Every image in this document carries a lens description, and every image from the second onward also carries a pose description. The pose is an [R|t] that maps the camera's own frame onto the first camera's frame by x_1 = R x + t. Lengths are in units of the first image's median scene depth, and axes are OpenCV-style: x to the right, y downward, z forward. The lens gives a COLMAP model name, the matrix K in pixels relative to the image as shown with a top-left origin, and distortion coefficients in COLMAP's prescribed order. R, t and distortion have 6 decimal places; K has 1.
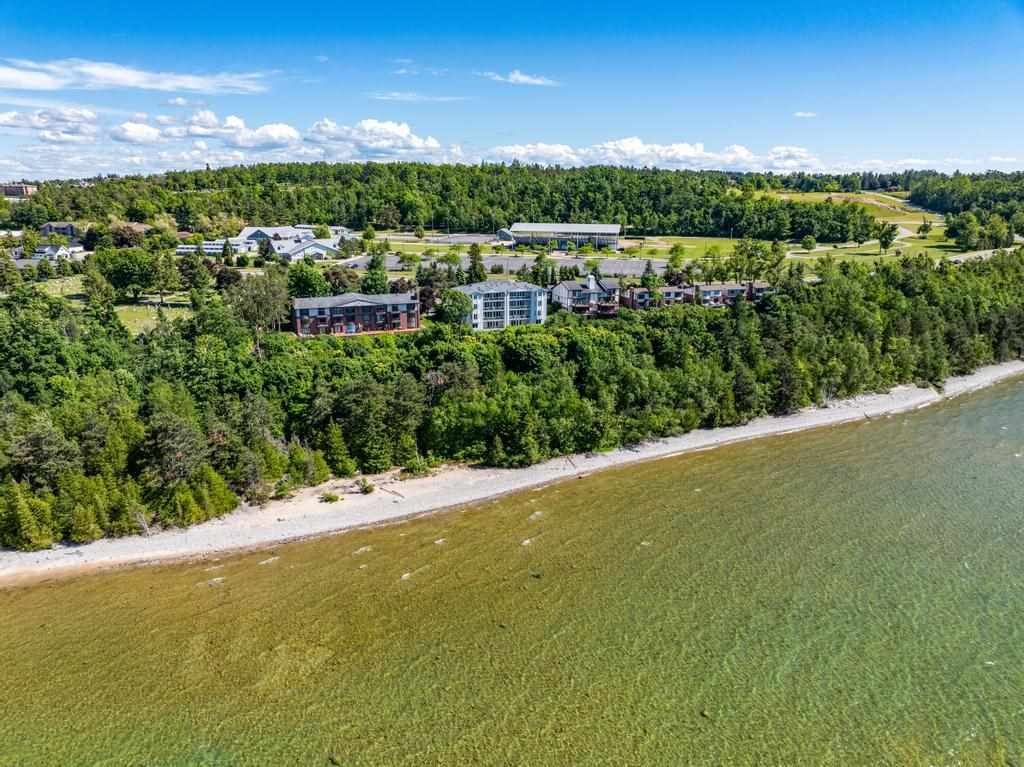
lens RADIAL K [[719.6, 0, 507.2], [0, 719.6, 382.8], [0, 0, 1]] dist [-0.048727, 0.015600]
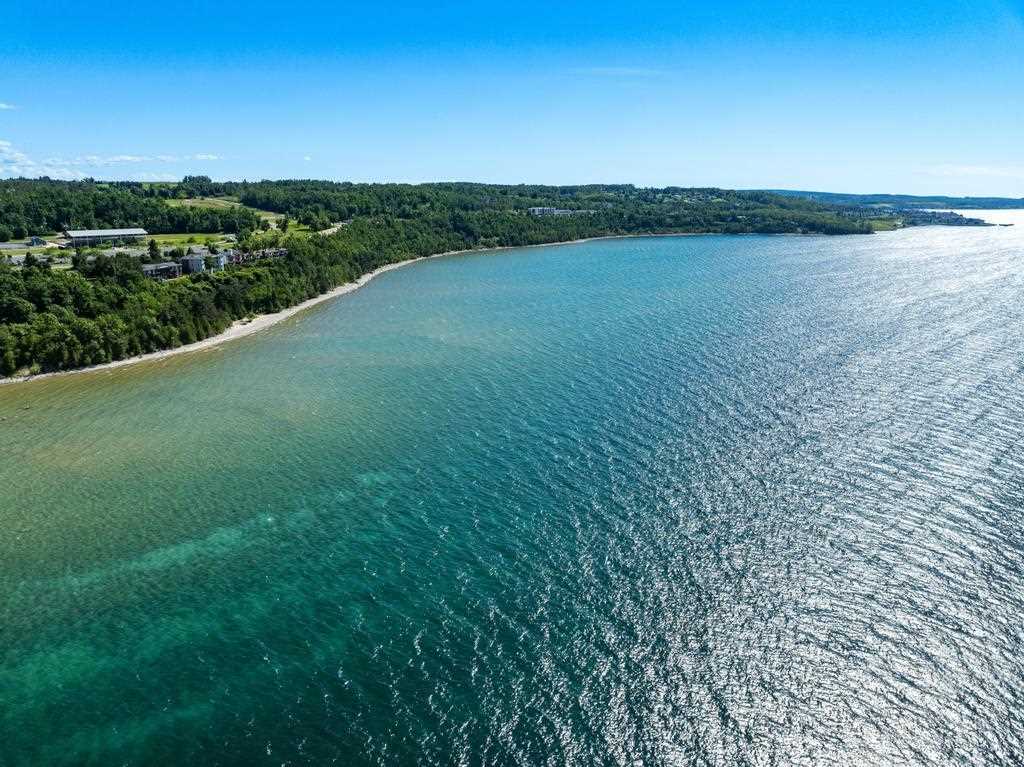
lens RADIAL K [[719.6, 0, 507.2], [0, 719.6, 382.8], [0, 0, 1]] dist [-0.048727, 0.015600]
pose [[0.556667, -0.214646, 0.802527, -1.293284], [0.210630, 0.970944, 0.113590, 0.185126], [-0.803590, 0.105805, 0.585703, -0.957167]]
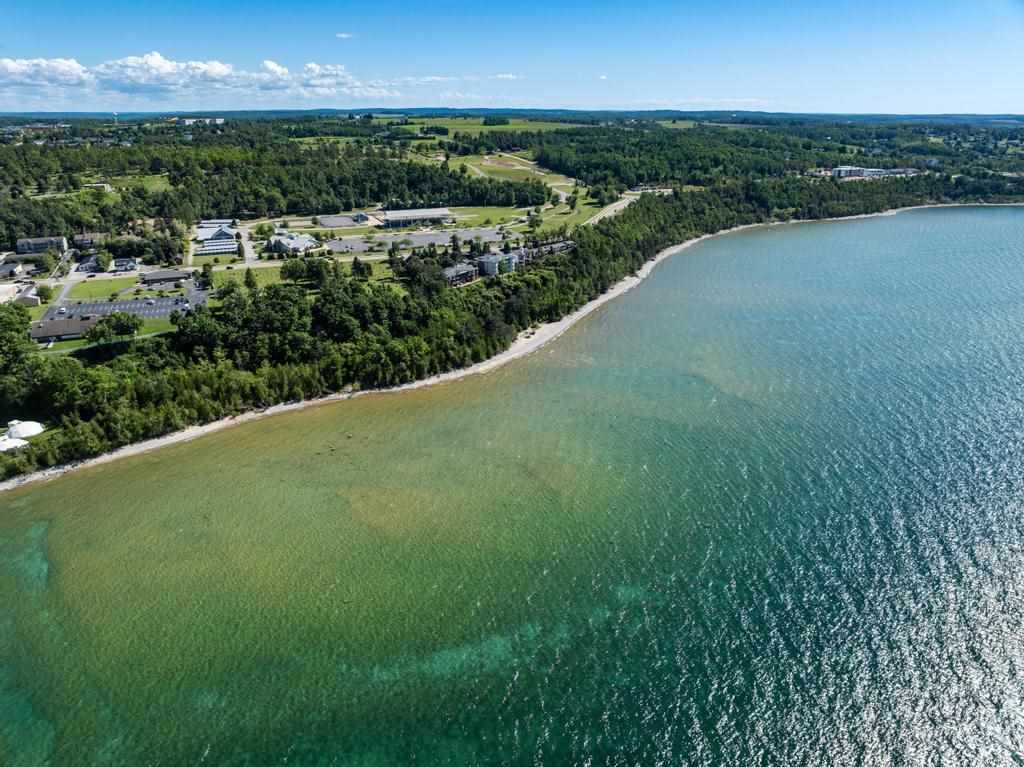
lens RADIAL K [[719.6, 0, 507.2], [0, 719.6, 382.8], [0, 0, 1]] dist [-0.048727, 0.015600]
pose [[0.826871, -0.206796, 0.522991, -1.271800], [0.150262, 0.977370, 0.148892, -0.075872], [-0.541946, -0.044529, 0.839233, -0.990044]]
